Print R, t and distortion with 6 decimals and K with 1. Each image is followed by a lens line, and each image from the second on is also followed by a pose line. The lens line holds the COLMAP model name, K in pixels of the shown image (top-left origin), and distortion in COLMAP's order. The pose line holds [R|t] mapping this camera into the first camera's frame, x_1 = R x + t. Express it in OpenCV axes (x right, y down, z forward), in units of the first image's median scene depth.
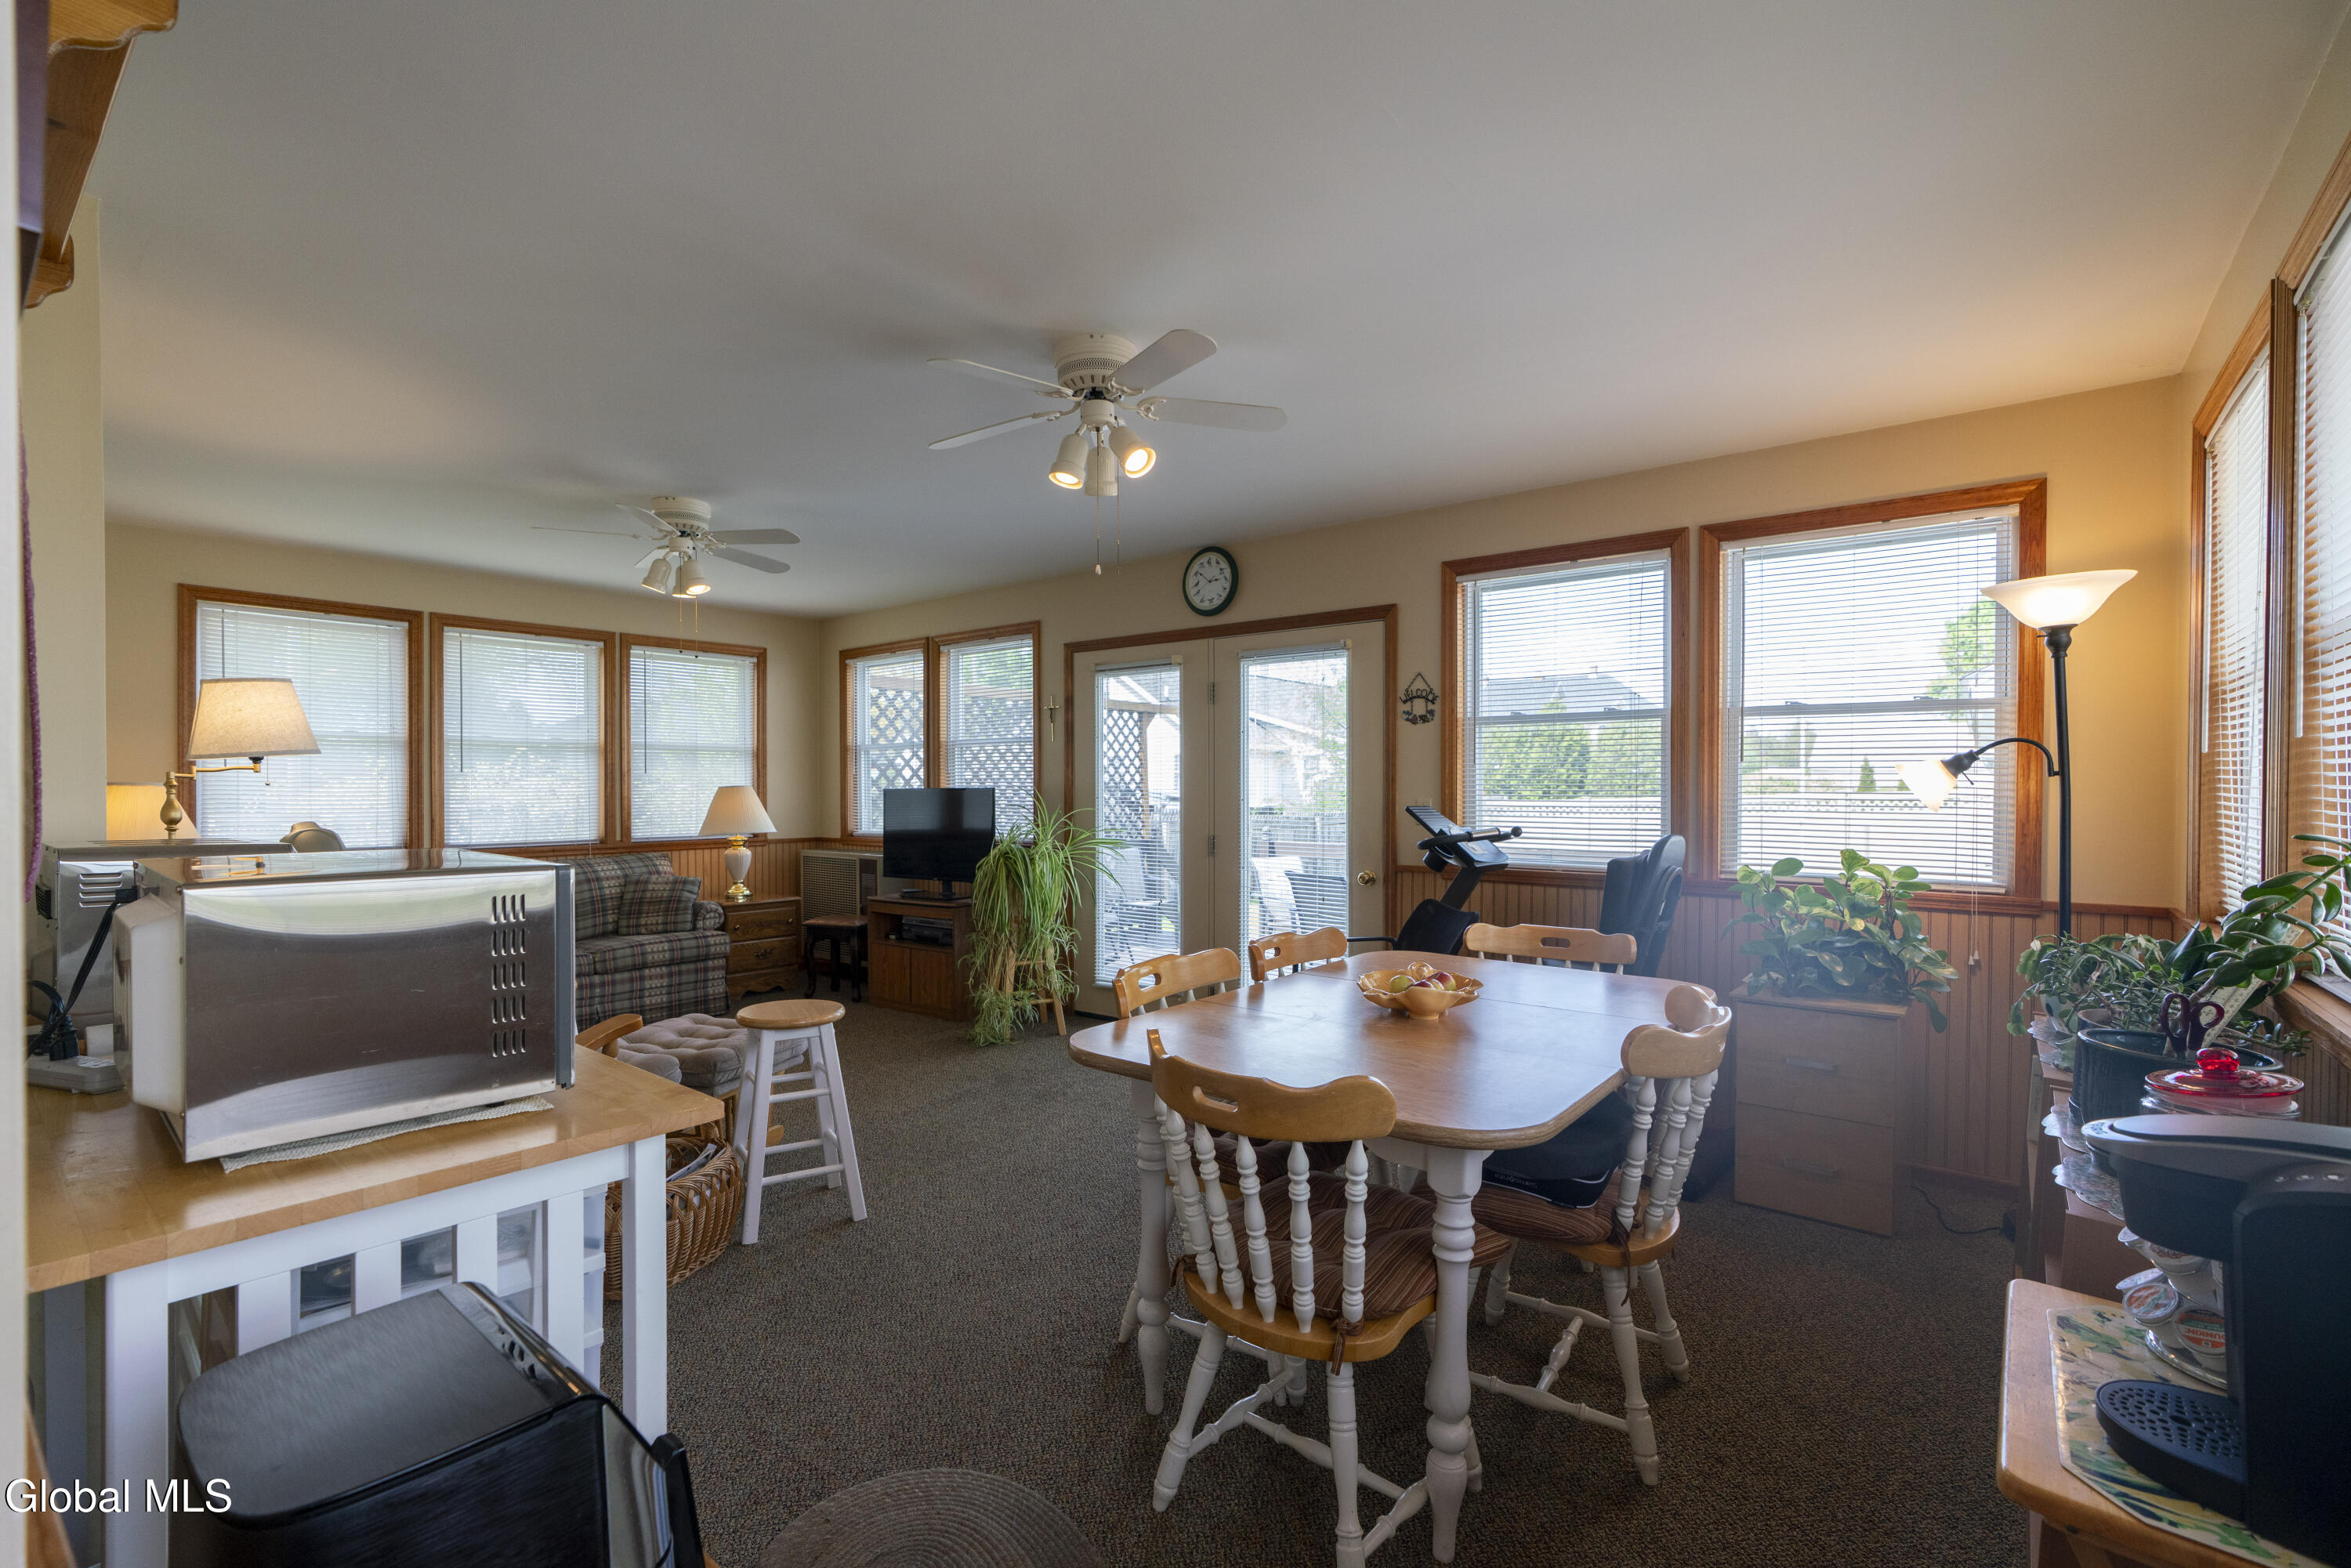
lens RADIAL K [[1056.2, 0, 1173.5], [0, 1056.2, 790.0], [0, 0, 1]] dist [-0.002265, 0.000175]
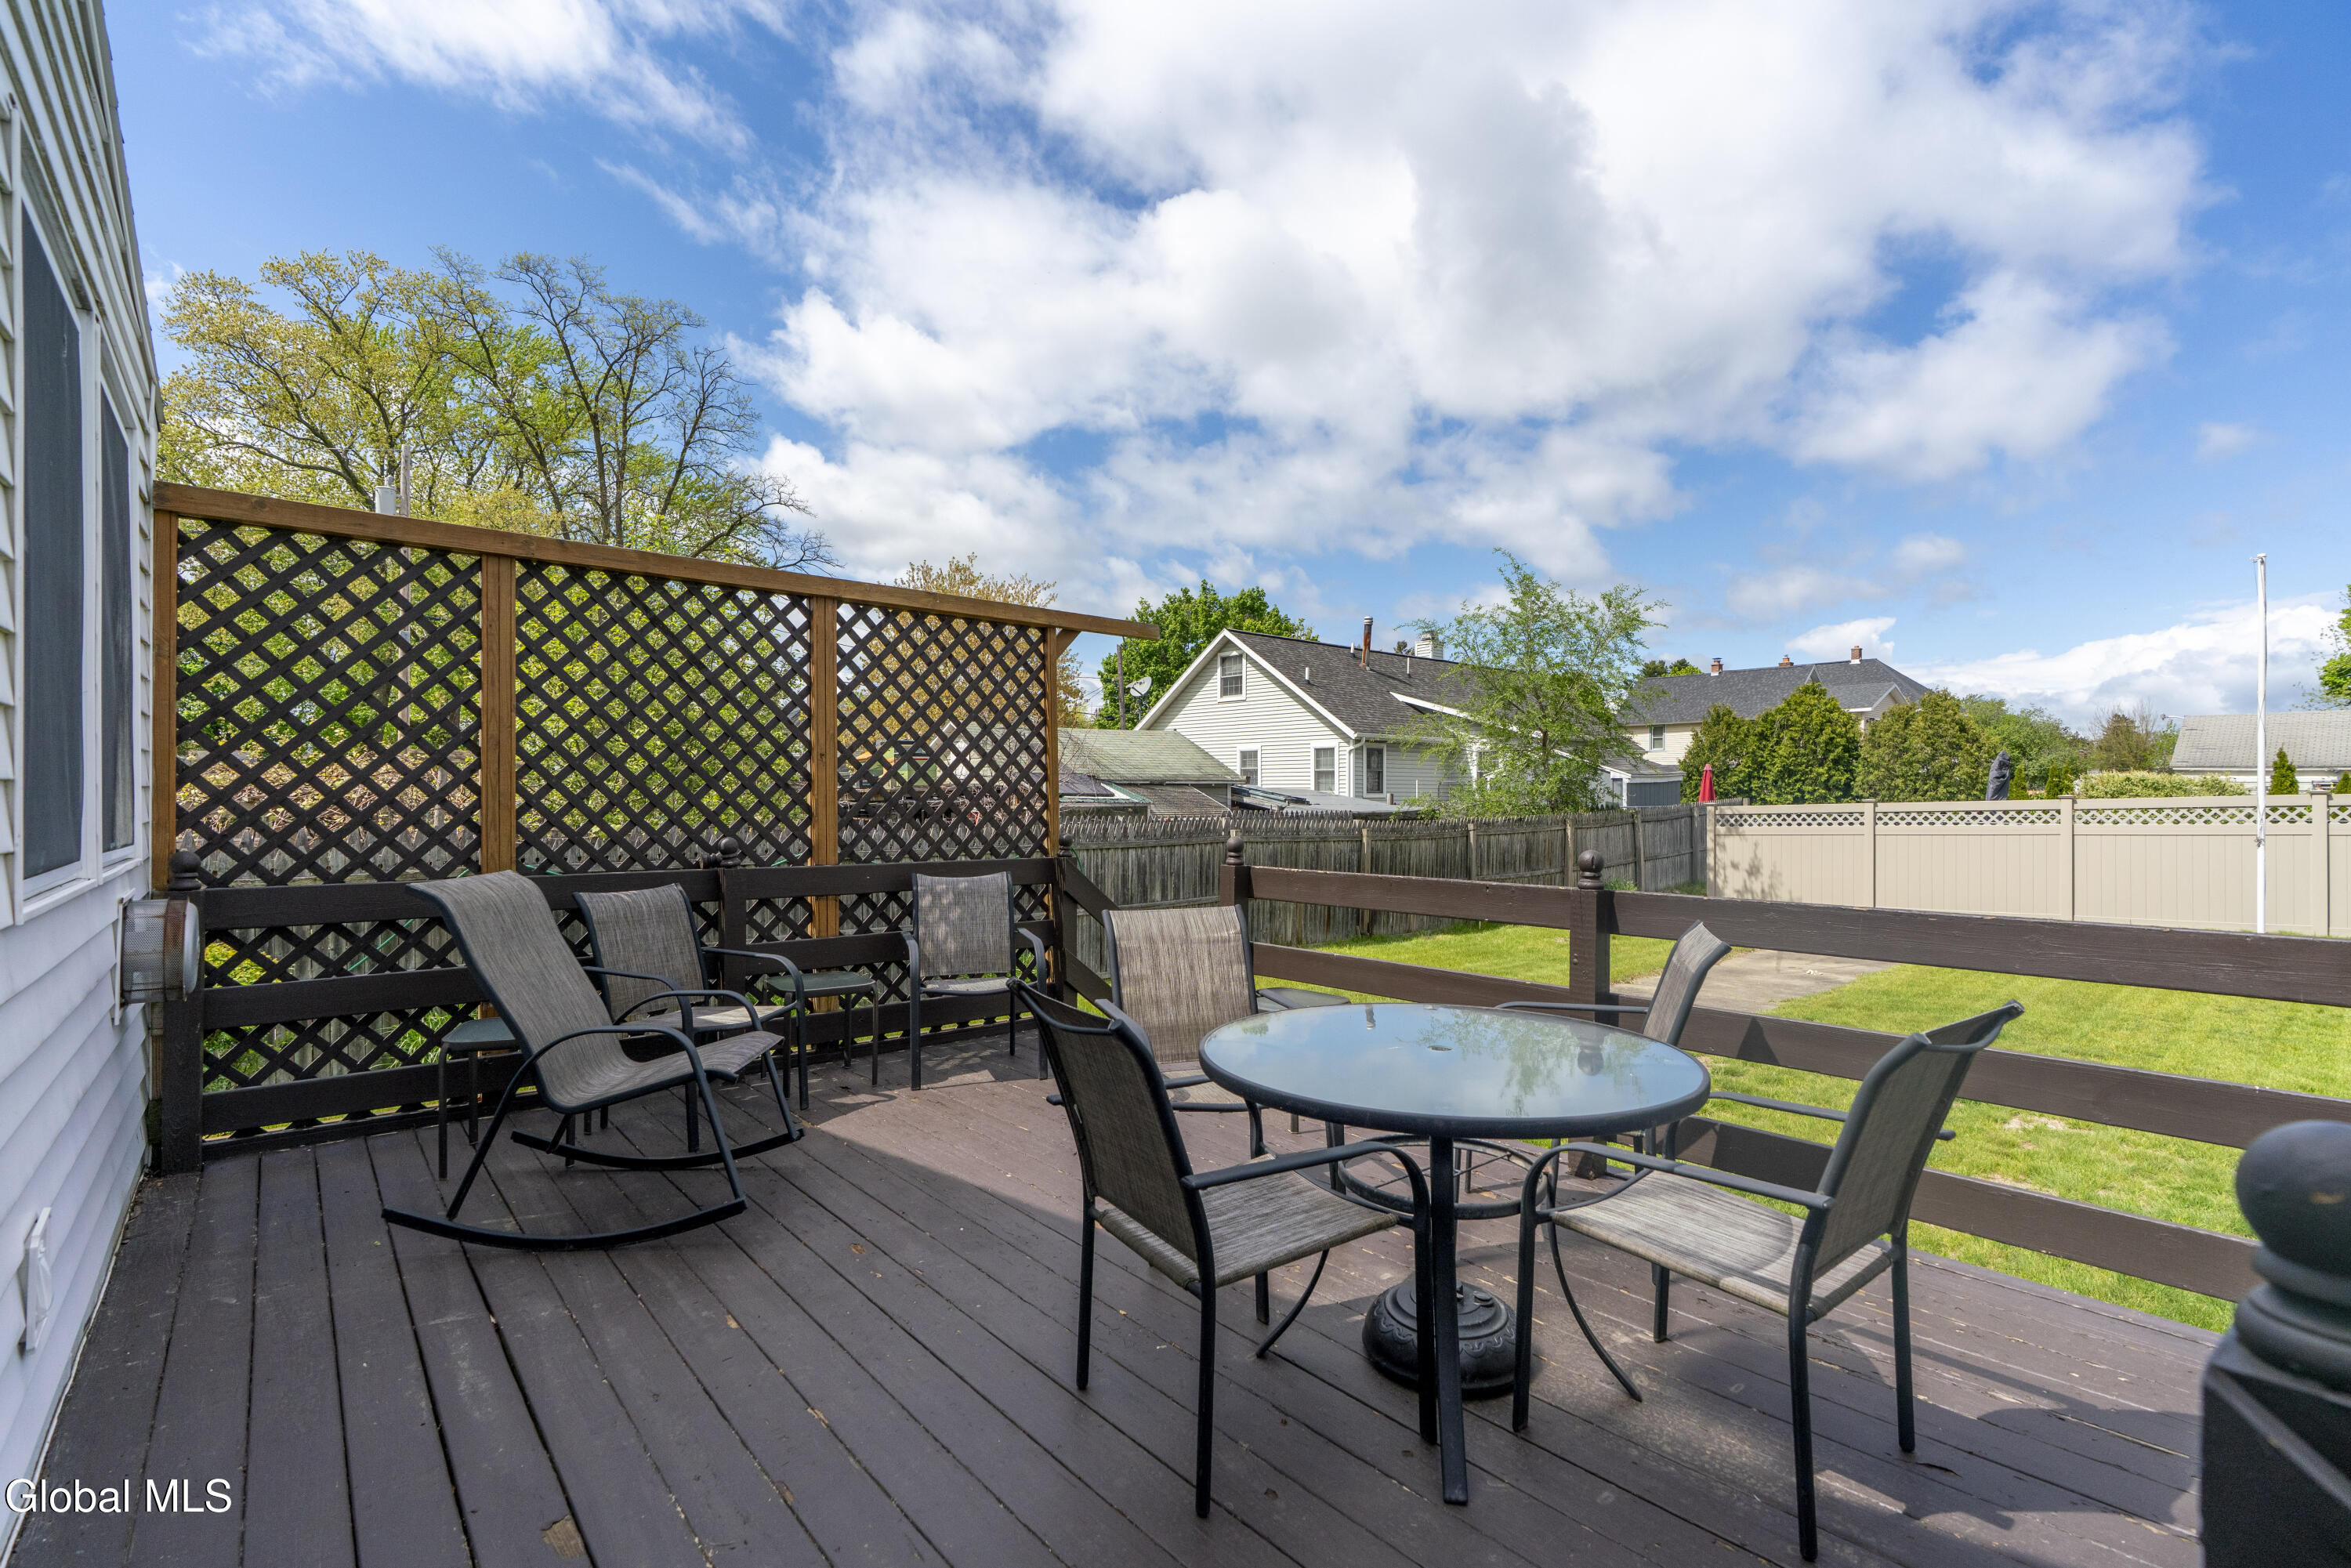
lens RADIAL K [[1056.2, 0, 1176.0], [0, 1056.2, 793.1], [0, 0, 1]] dist [-0.002265, 0.000175]
pose [[0.982193, -0.000361, -0.187875, 0.059025], [-0.001106, 0.999970, -0.007702, 0.007752], [0.187872, 0.007772, 0.982163, 0.187065]]
